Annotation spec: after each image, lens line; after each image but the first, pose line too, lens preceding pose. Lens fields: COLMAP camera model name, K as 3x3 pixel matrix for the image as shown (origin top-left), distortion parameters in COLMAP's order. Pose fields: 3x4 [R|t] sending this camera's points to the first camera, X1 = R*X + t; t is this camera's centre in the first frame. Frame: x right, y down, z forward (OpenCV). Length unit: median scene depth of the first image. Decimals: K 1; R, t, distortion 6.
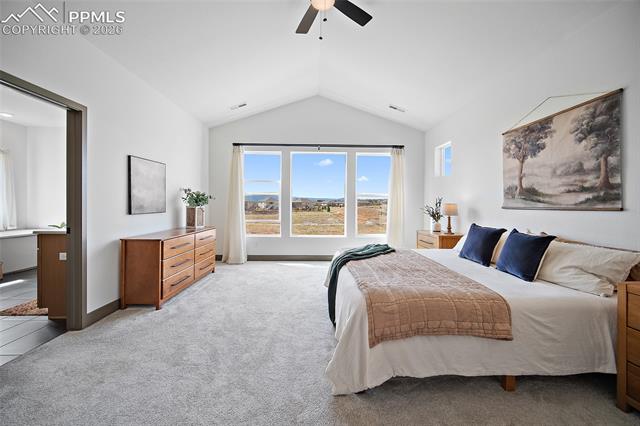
lens RADIAL K [[273.5, 0, 319.9], [0, 273.5, 206.9], [0, 0, 1]] dist [-0.000388, 0.000037]
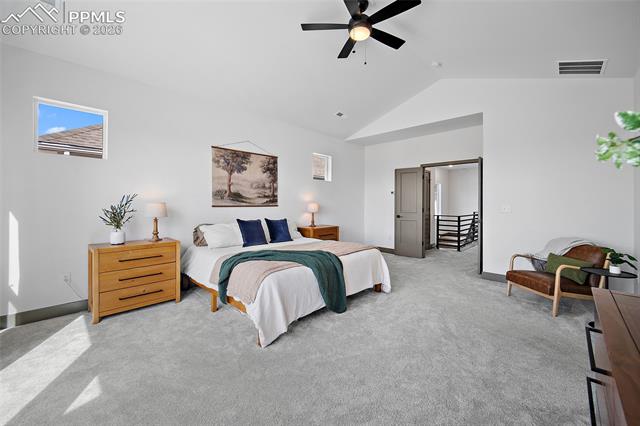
lens RADIAL K [[273.5, 0, 320.0], [0, 273.5, 209.9], [0, 0, 1]] dist [-0.000388, 0.000037]
pose [[-0.732584, -0.019353, 0.680402, -0.696698], [0.001943, 0.999532, 0.030523, -0.022632], [-0.680674, 0.023683, -0.732203, 2.055263]]
